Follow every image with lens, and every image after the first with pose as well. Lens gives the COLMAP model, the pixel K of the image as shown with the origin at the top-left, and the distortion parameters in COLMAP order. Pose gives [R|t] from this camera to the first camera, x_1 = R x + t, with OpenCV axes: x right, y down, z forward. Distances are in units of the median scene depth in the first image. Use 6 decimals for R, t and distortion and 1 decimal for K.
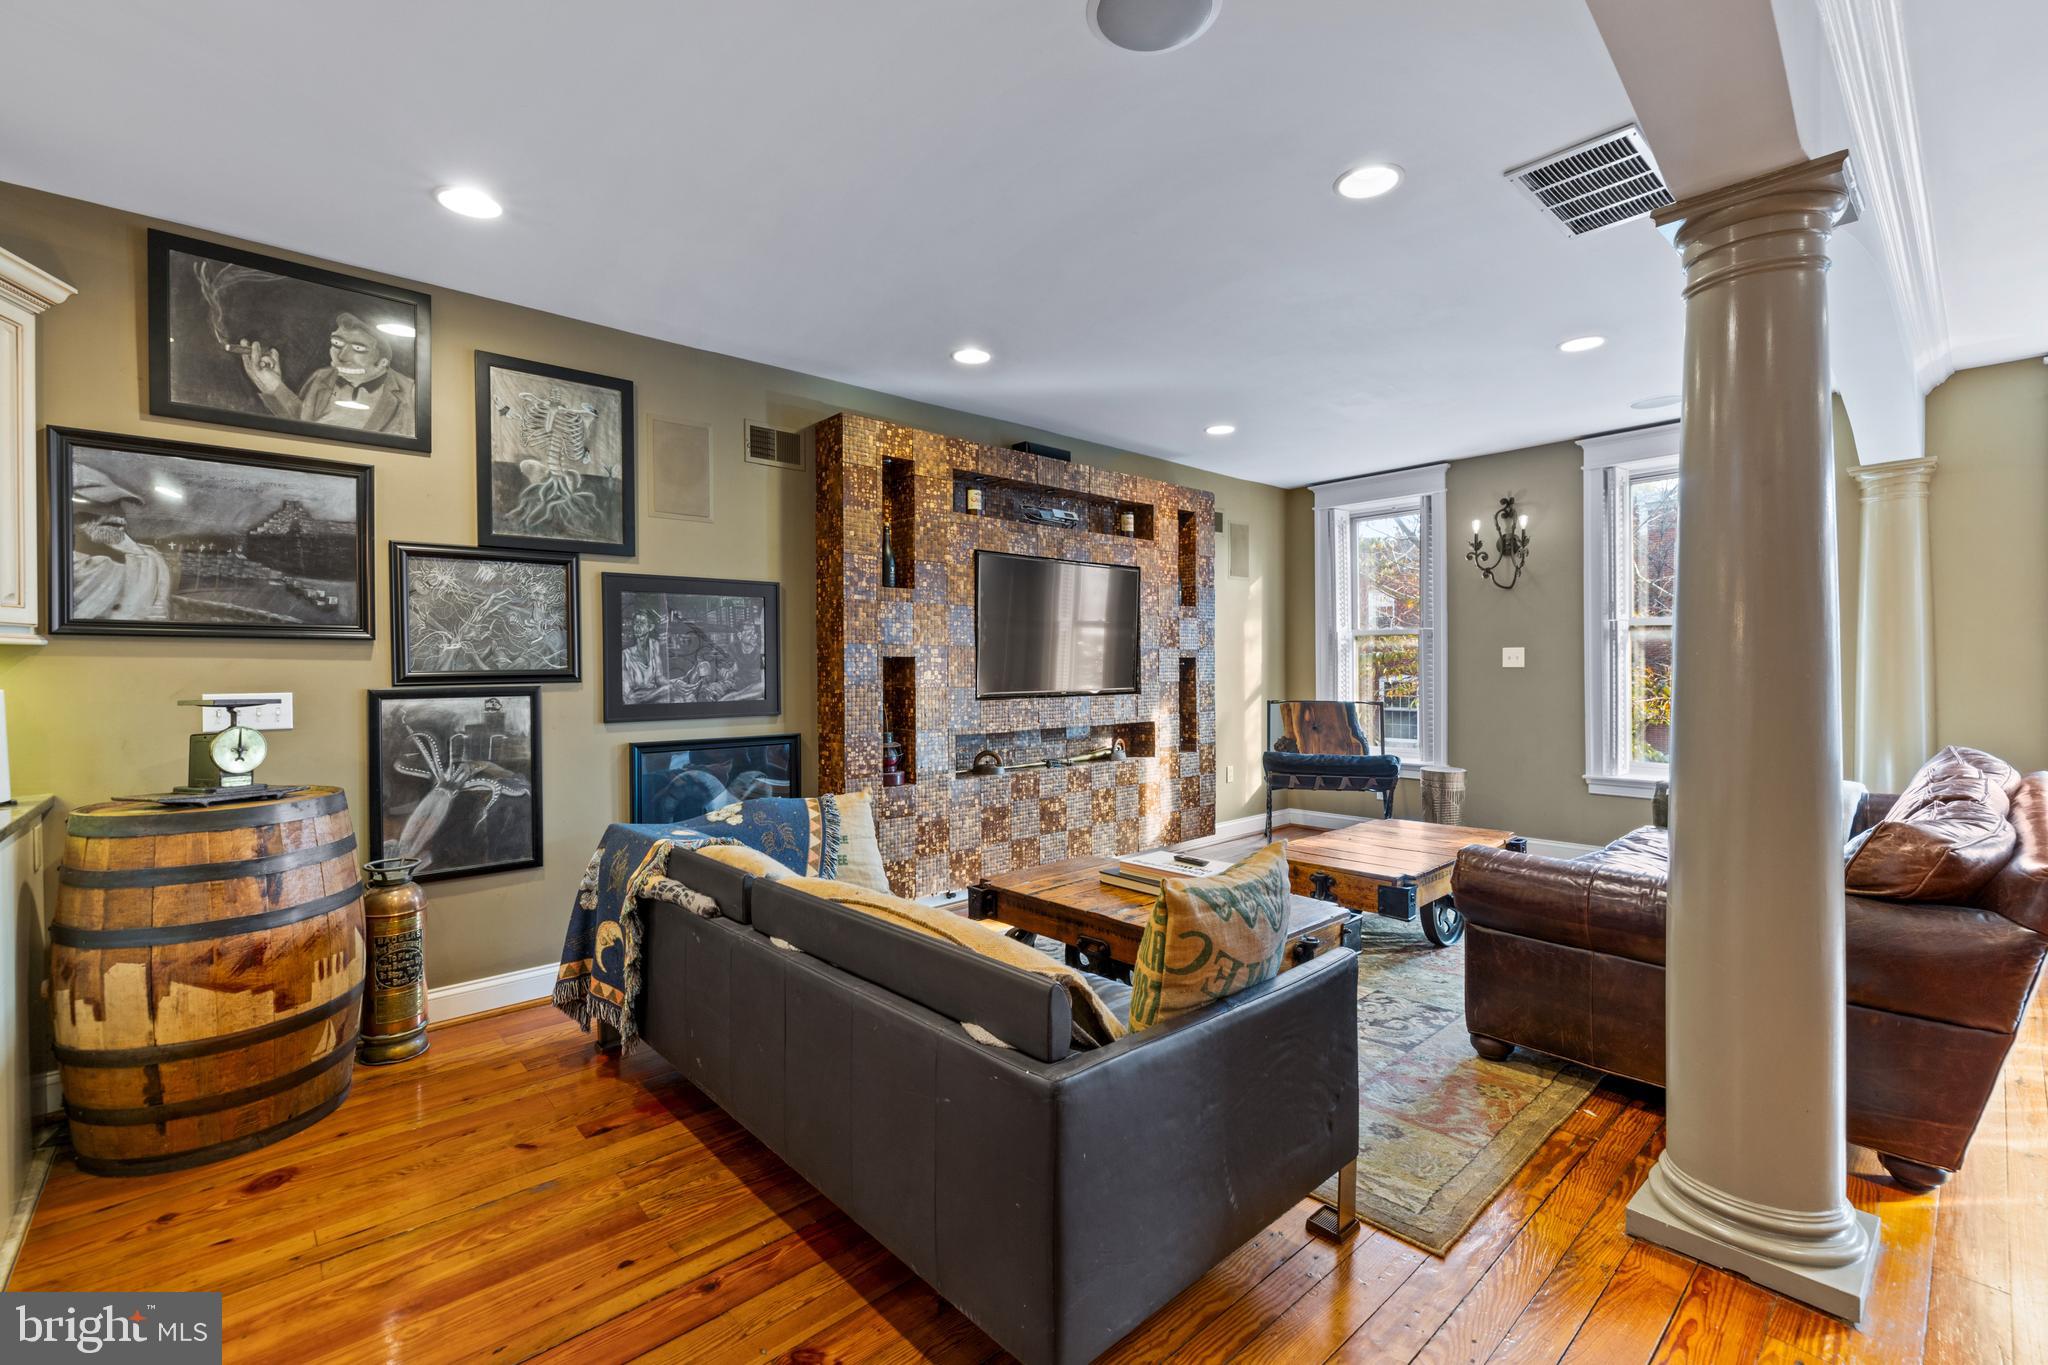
lens RADIAL K [[881.5, 0, 1020.7], [0, 881.5, 673.5], [0, 0, 1]] dist [0.002340, 0.000684]
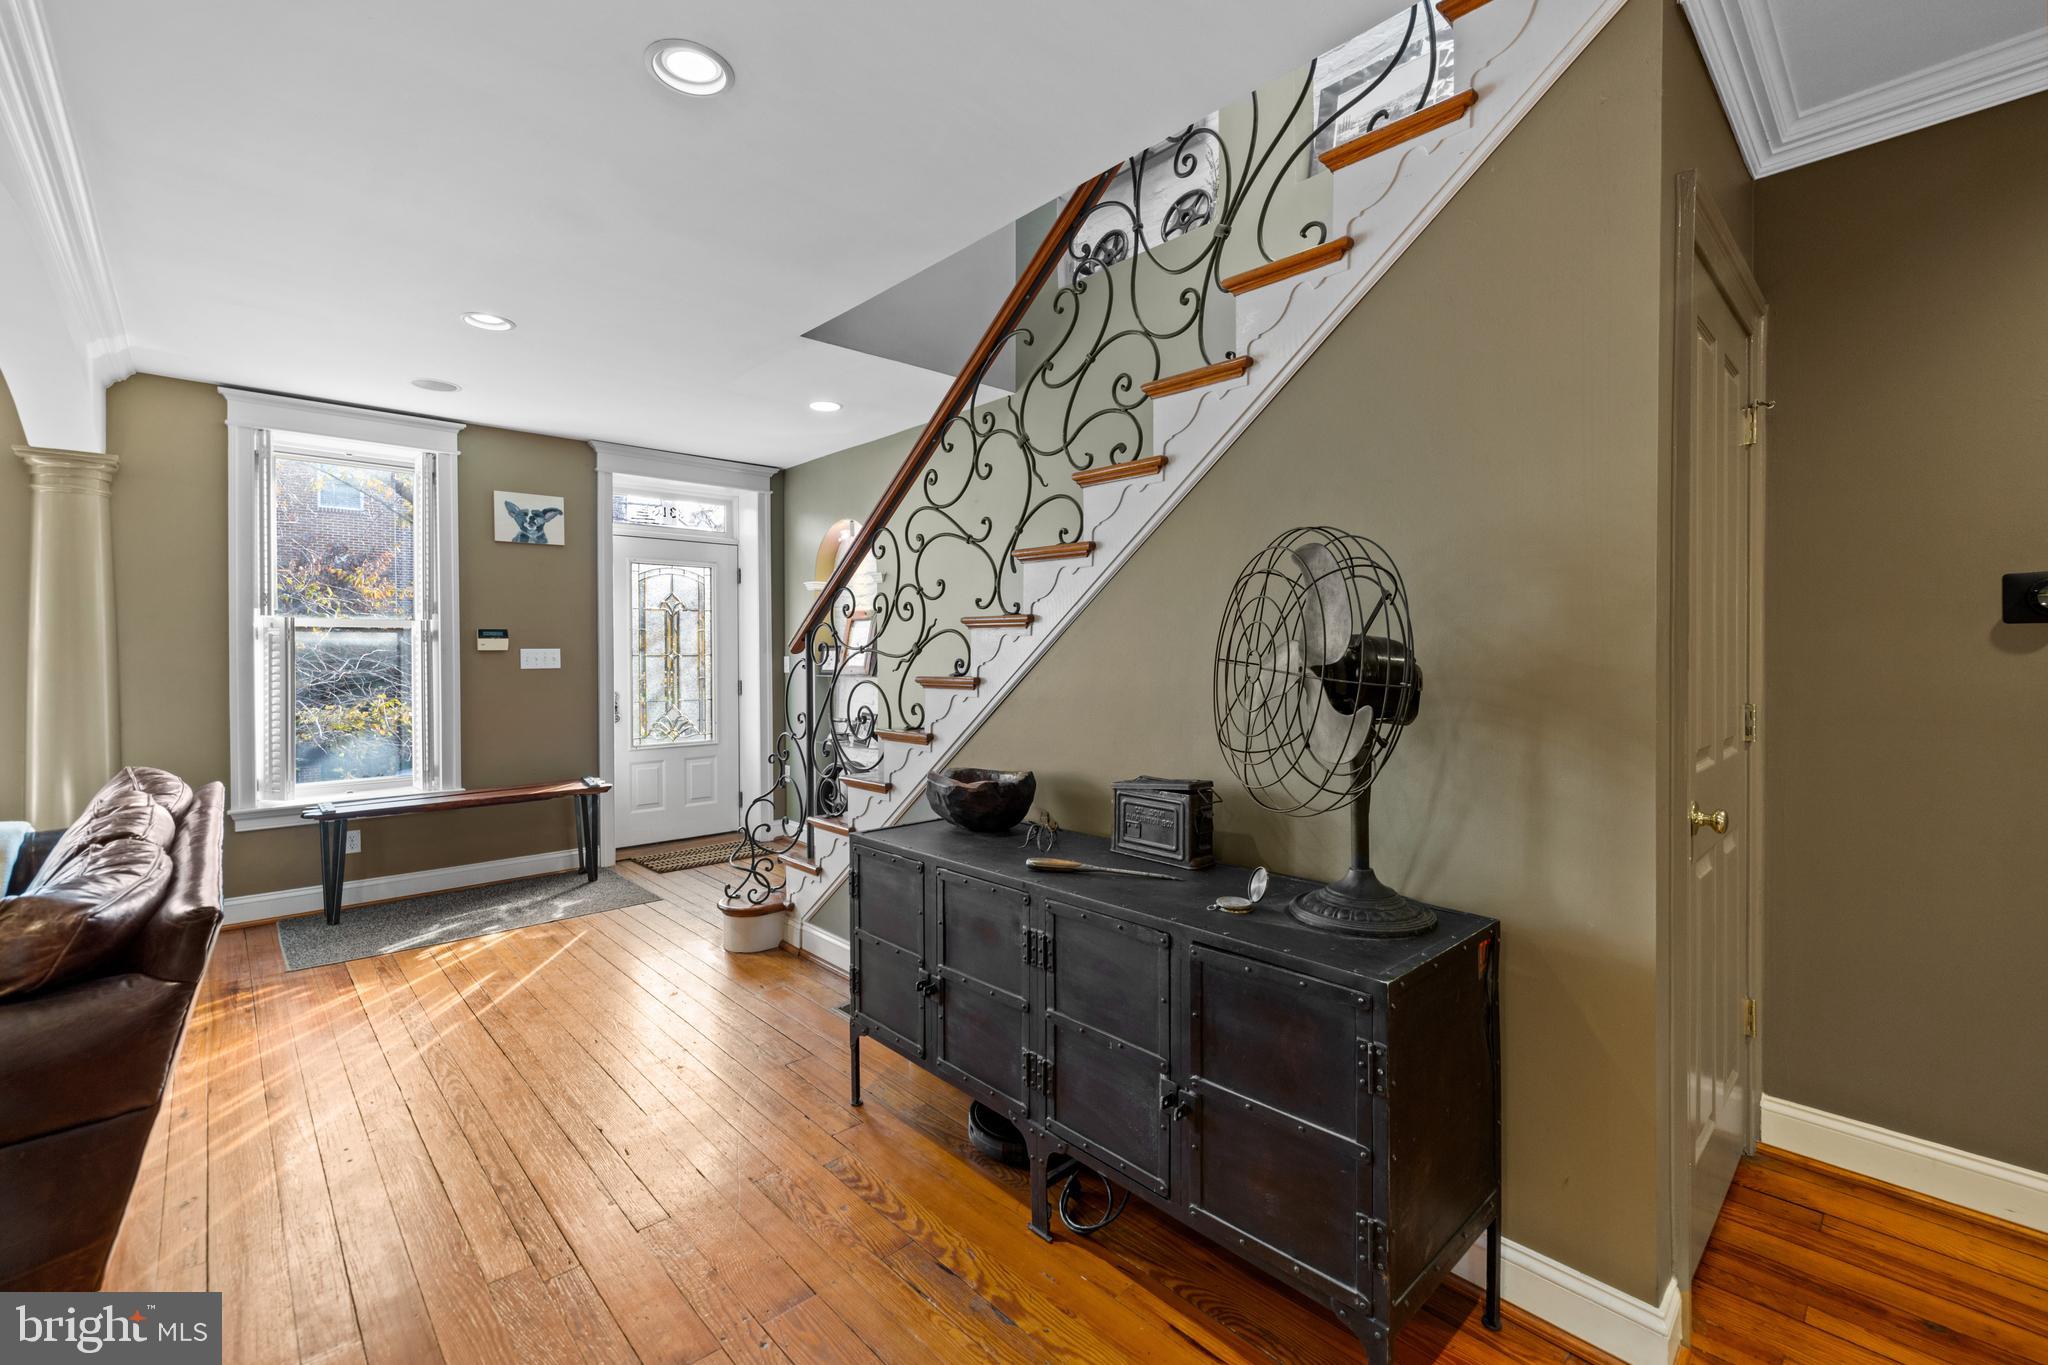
lens RADIAL K [[864.8, 0, 1009.3], [0, 864.8, 660.3], [0, 0, 1]] dist [0.004186, -0.000243]
pose [[-0.008119, 0.002746, 0.999963, 0.114930], [0.010166, 0.999945, -0.002663, -0.017776], [-0.999915, 0.010144, -0.008147, 0.067872]]
